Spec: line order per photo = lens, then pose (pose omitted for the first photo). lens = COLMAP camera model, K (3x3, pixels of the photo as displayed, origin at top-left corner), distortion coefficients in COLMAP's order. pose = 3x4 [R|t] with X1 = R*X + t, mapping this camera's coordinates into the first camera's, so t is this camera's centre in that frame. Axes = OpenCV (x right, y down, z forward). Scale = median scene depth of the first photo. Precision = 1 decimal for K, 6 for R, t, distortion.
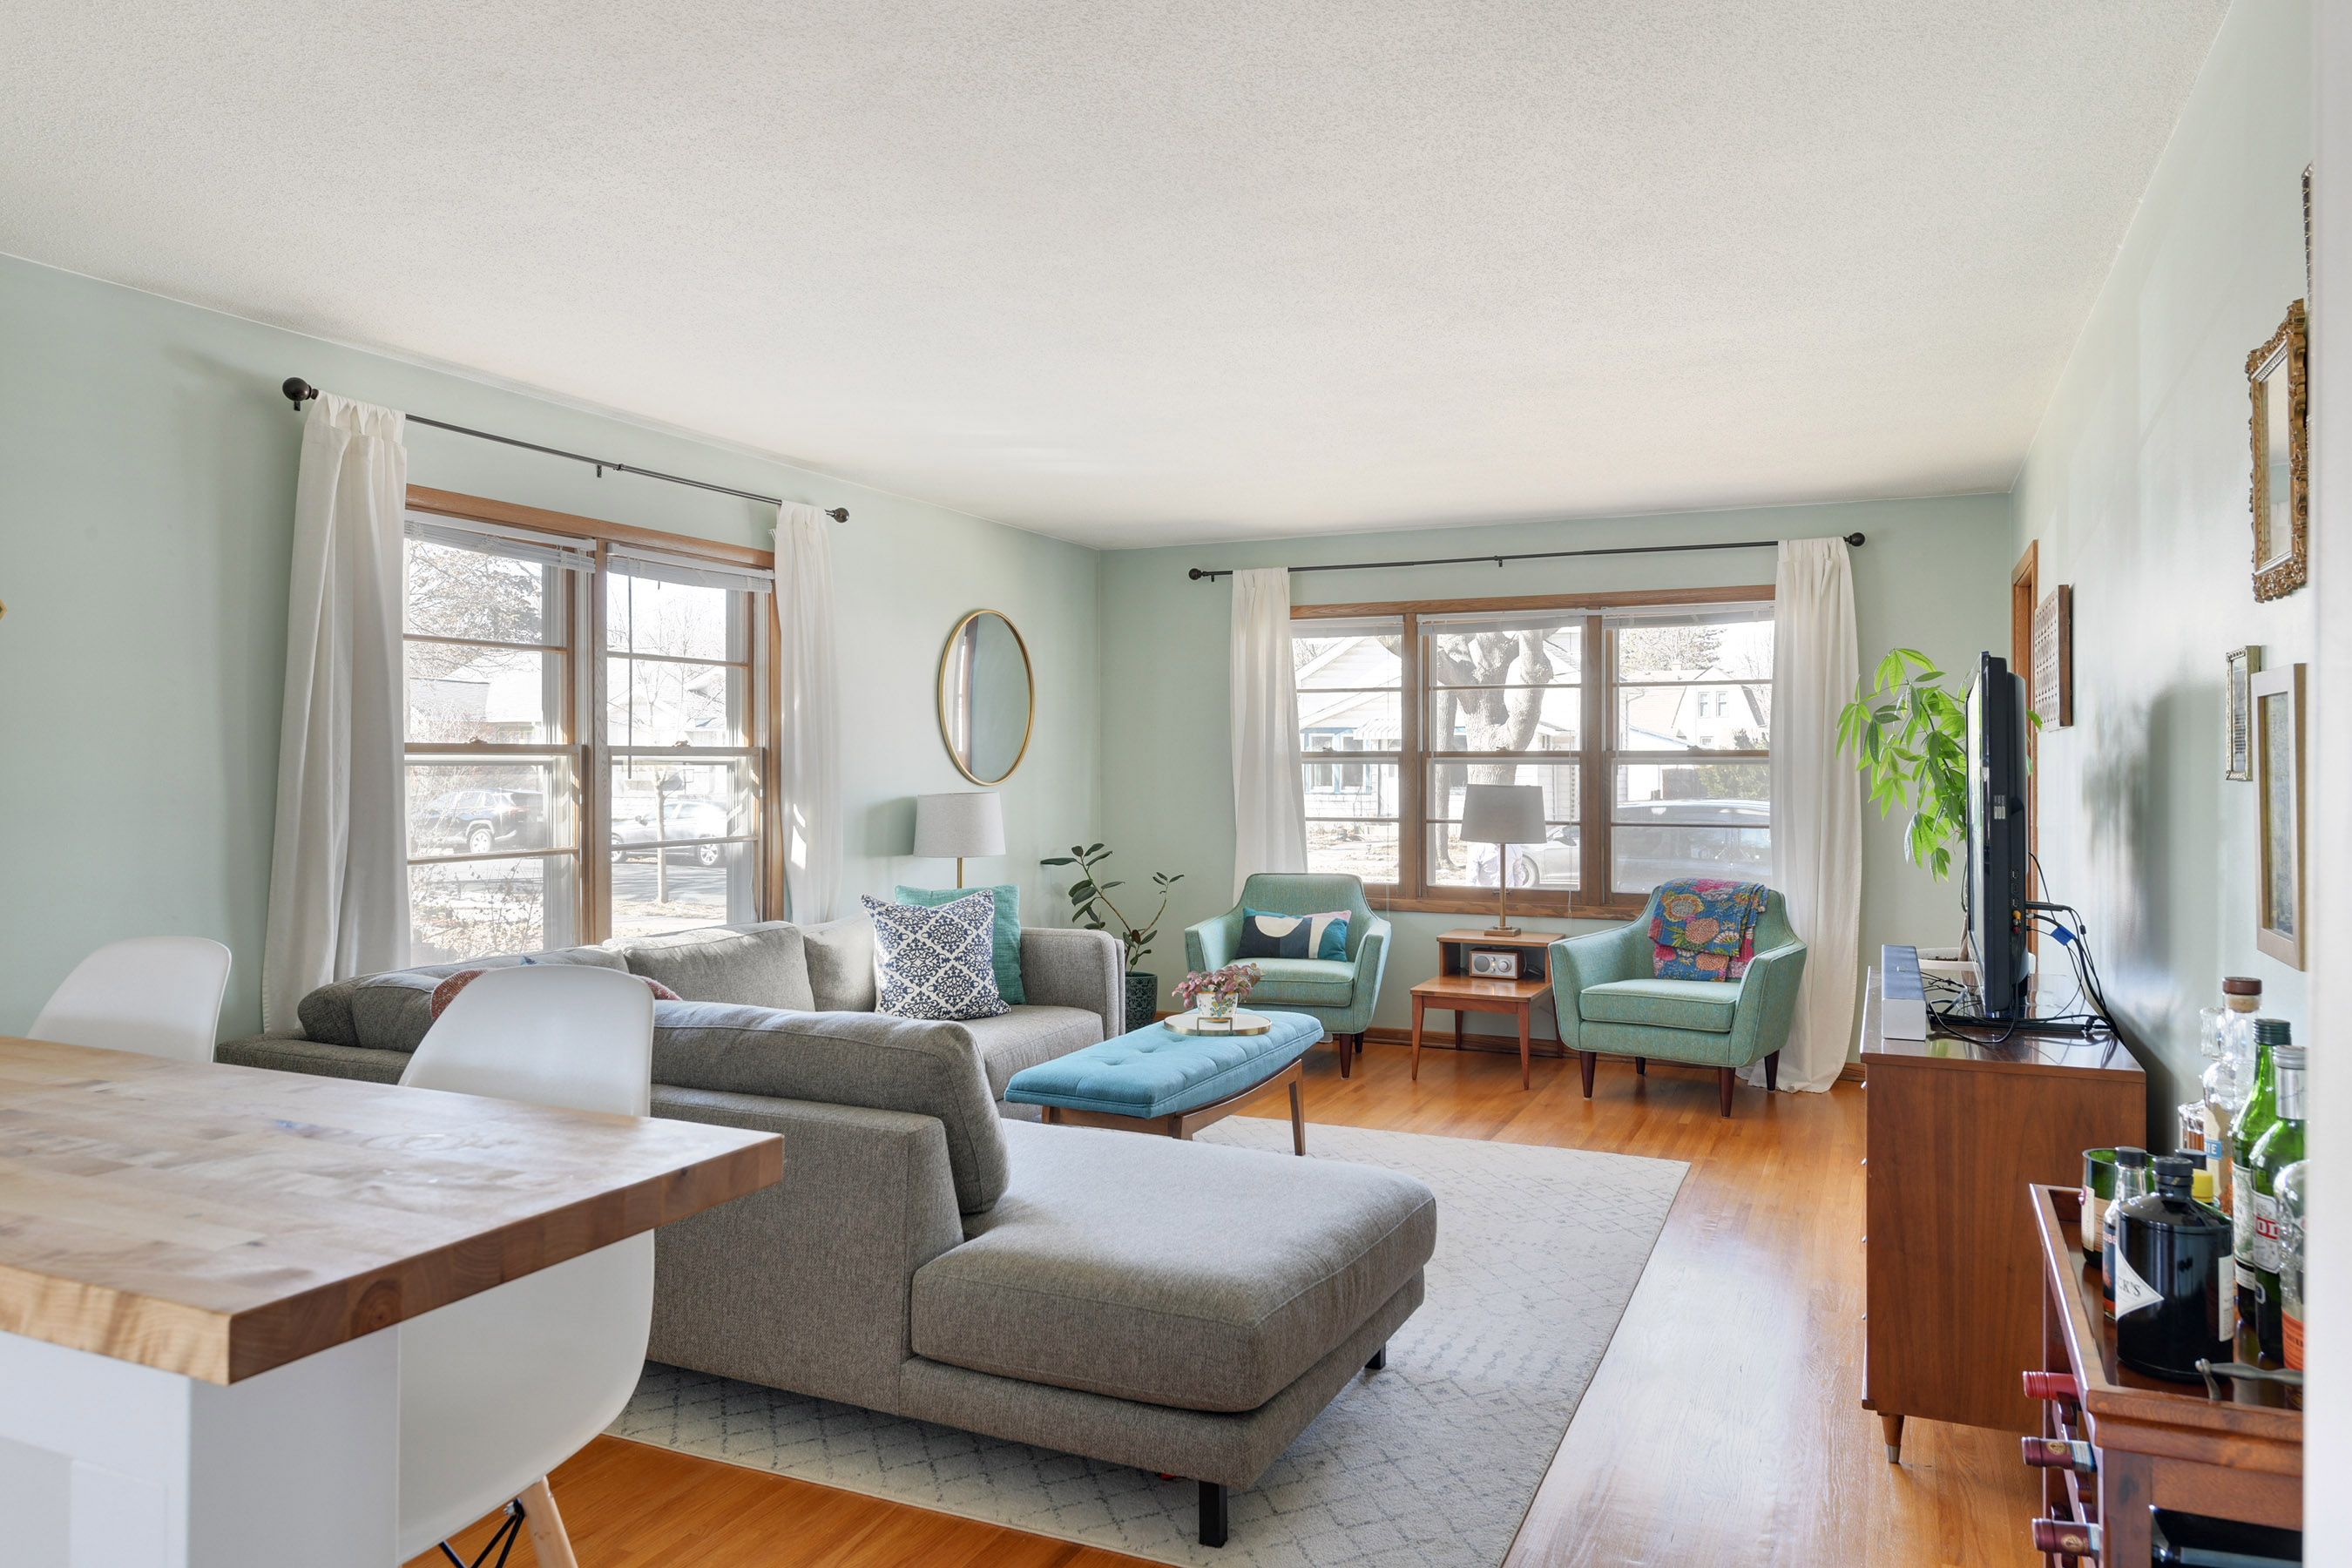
lens RADIAL K [[1520.5, 0, 1223.9], [0, 1520.5, 766.0], [0, 0, 1]] dist [-0.001626, -0.000507]
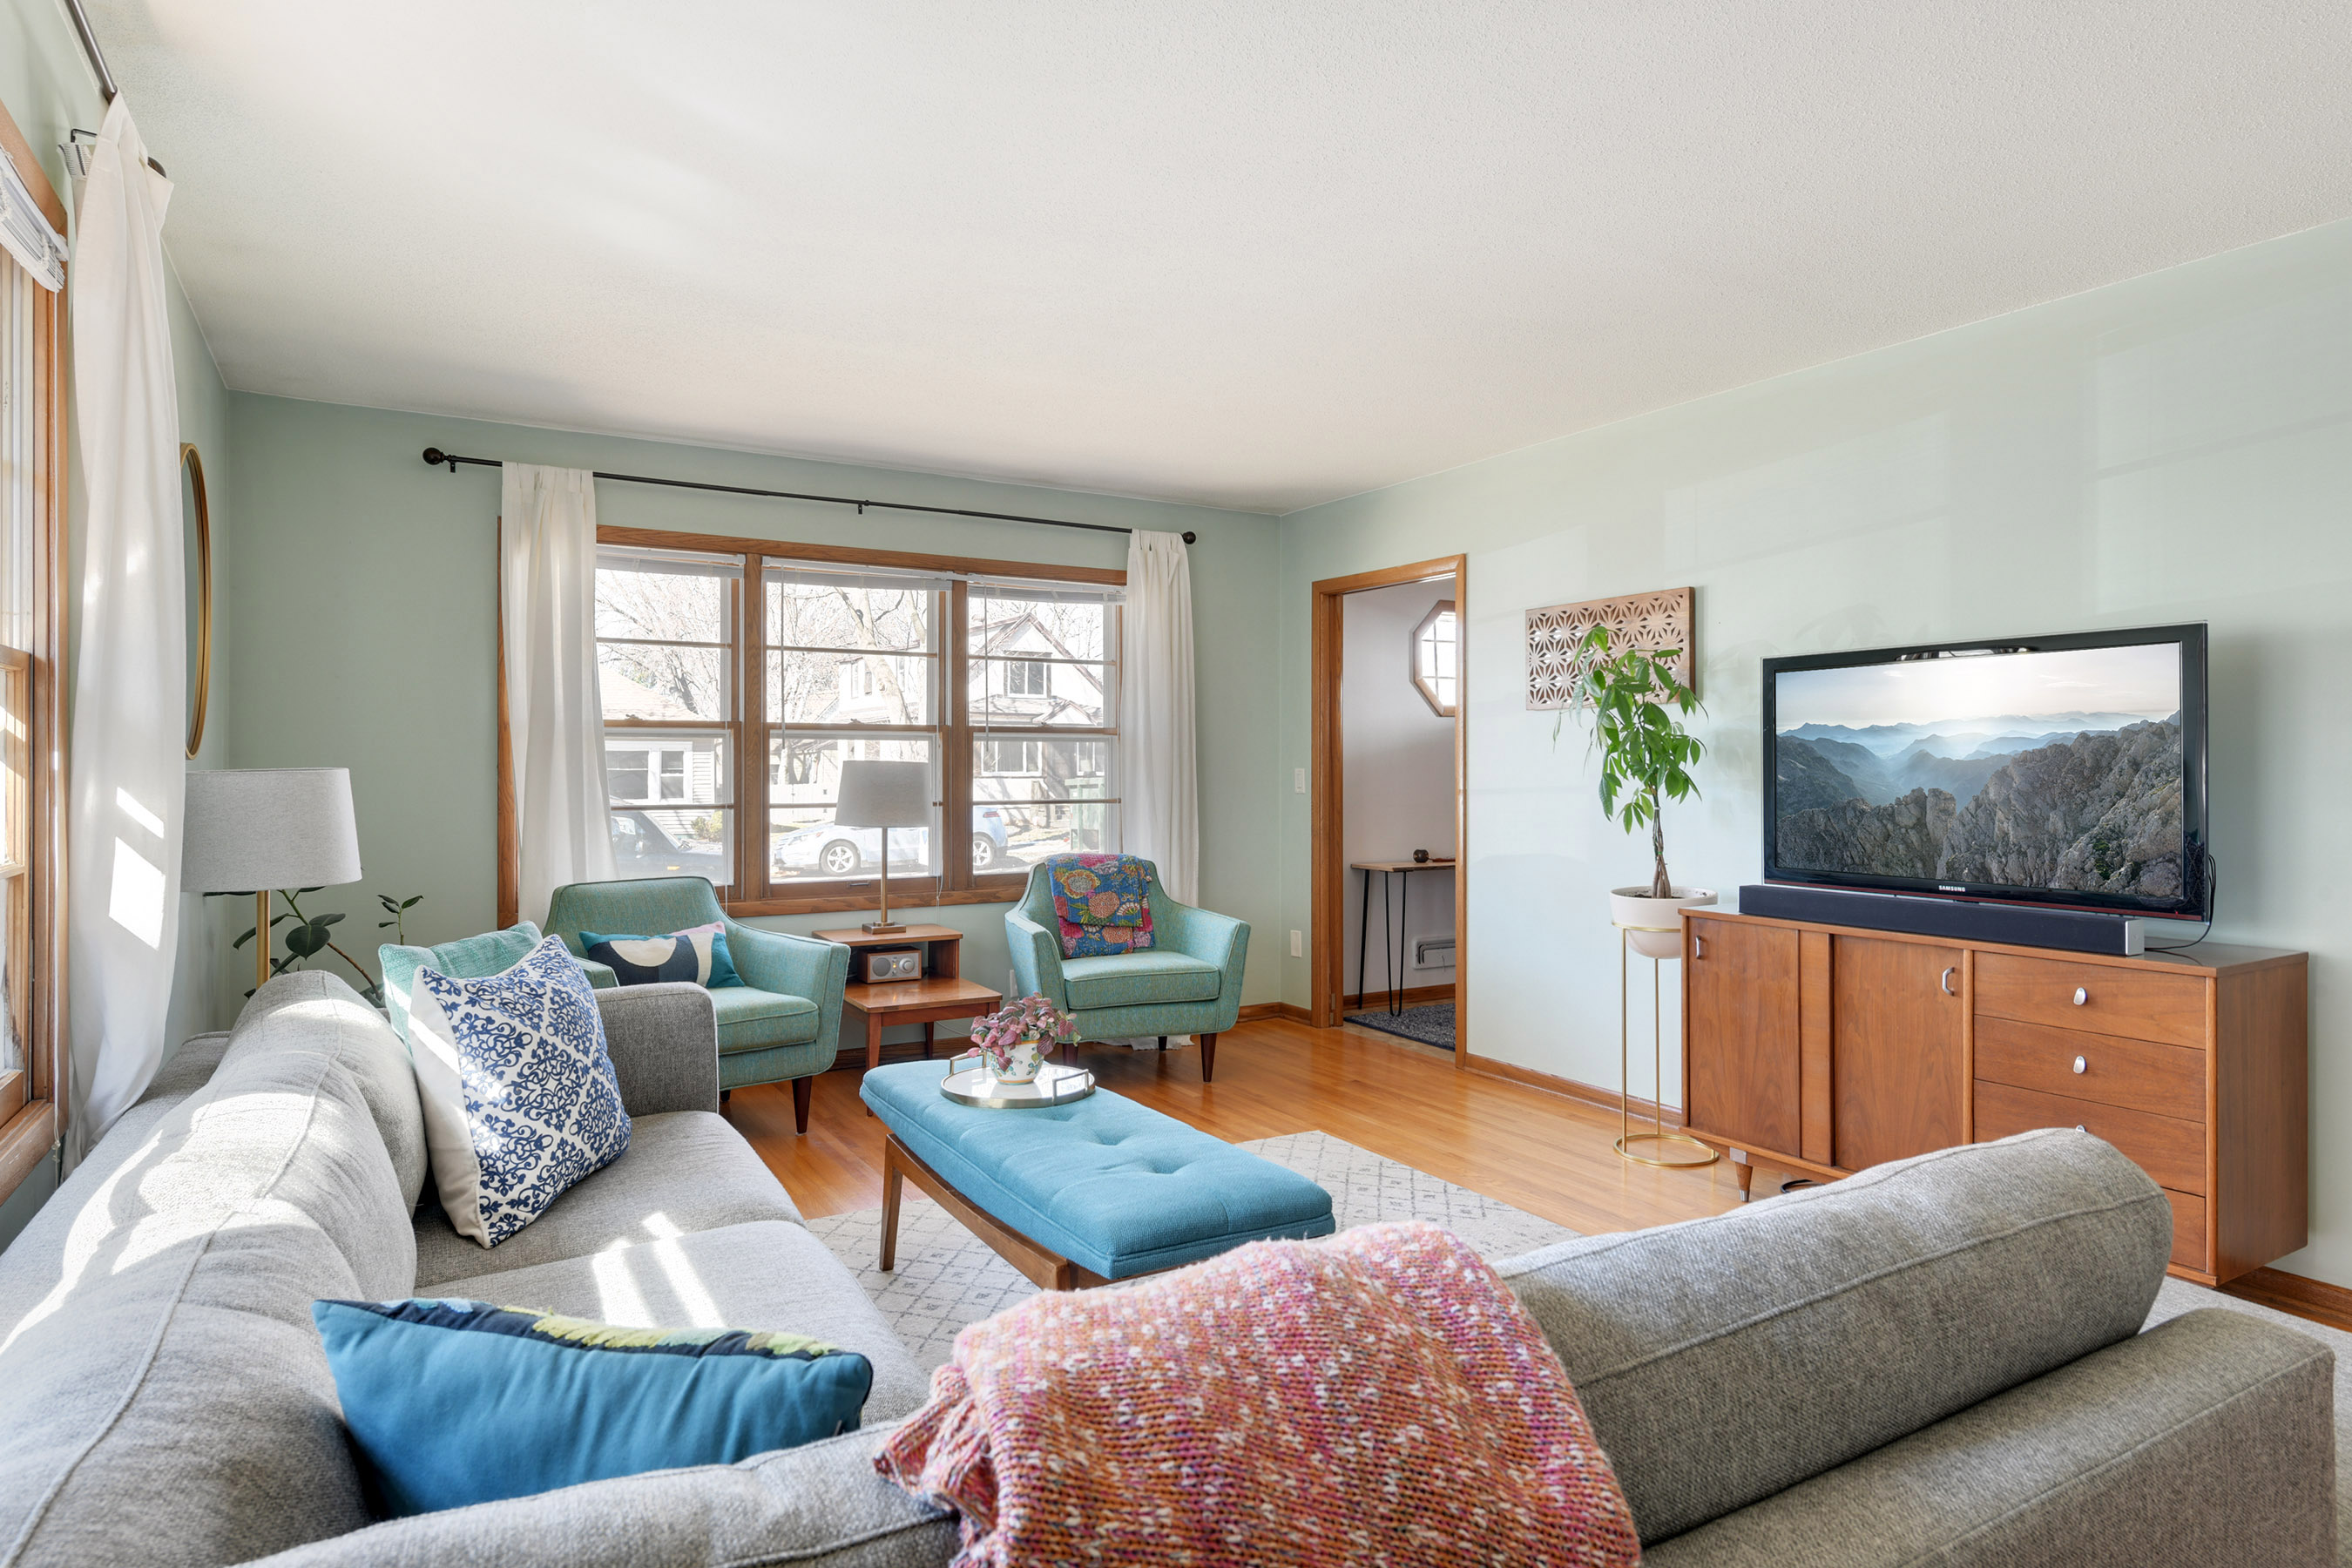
lens RADIAL K [[1293.1, 0, 1176.0], [0, 1293.1, 784.0], [0, 0, 1]] dist [0.000756, -0.000201]
pose [[0.585236, -0.012282, 0.810770, -0.329759], [0.002159, 0.999905, 0.013589, 0.015715], [-0.810860, -0.006203, 0.585207, 0.431292]]
